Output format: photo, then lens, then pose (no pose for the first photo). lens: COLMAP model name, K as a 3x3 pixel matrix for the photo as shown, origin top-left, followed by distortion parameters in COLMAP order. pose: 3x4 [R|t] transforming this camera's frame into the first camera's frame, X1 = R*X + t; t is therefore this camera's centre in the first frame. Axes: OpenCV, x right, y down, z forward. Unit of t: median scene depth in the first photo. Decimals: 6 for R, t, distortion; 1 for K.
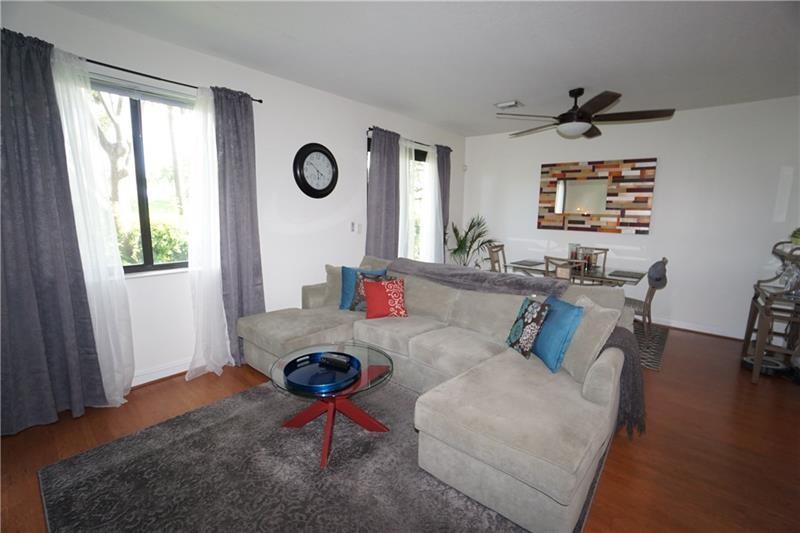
lens RADIAL K [[351.4, 0, 398.5], [0, 351.4, 265.5], [0, 0, 1]] dist [-0.068248, 0.025102]
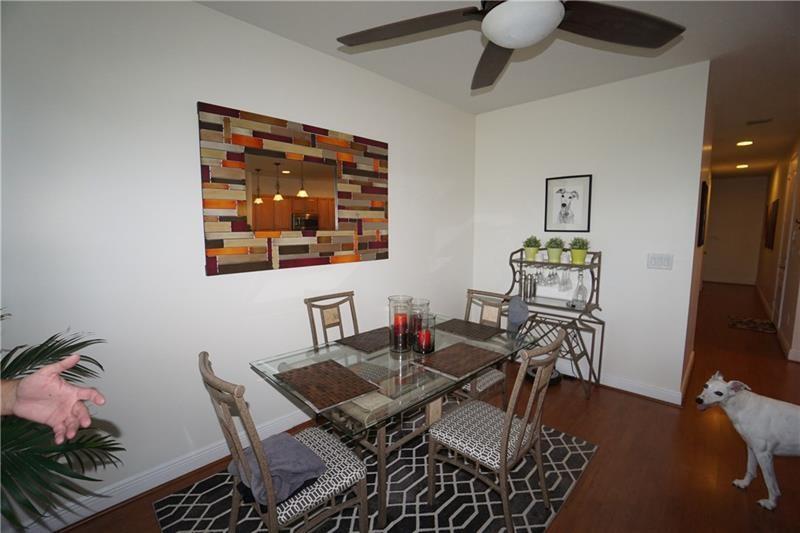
lens RADIAL K [[351.4, 0, 398.5], [0, 351.4, 265.5], [0, 0, 1]] dist [-0.068248, 0.025102]
pose [[0.060503, -0.123077, 0.990551, 0.047902], [0.161448, 0.980509, 0.111968, -0.130467], [-0.985025, 0.153149, 0.079194, 0.803490]]
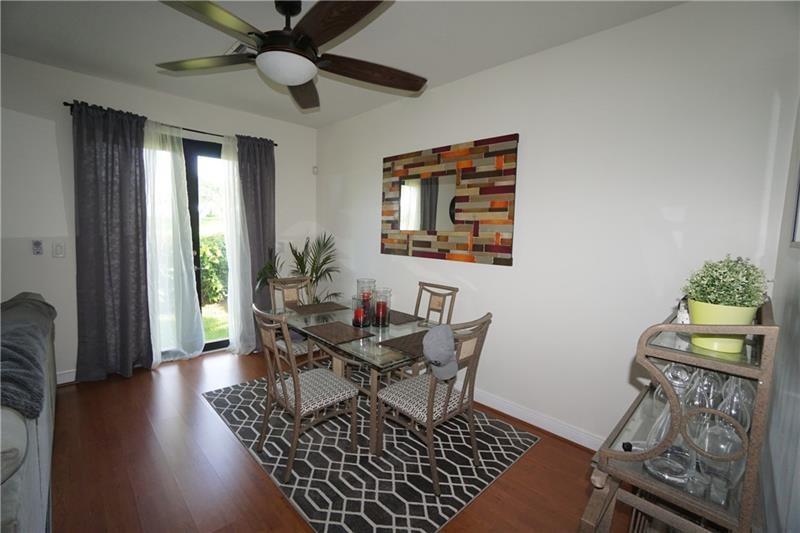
lens RADIAL K [[351.4, 0, 398.5], [0, 351.4, 265.5], [0, 0, 1]] dist [-0.068248, 0.025102]
pose [[0.996763, 0.022903, -0.077062, 0.509731], [-0.027816, 0.997608, -0.063289, -0.042264], [0.075429, 0.065227, 0.995016, 0.345927]]
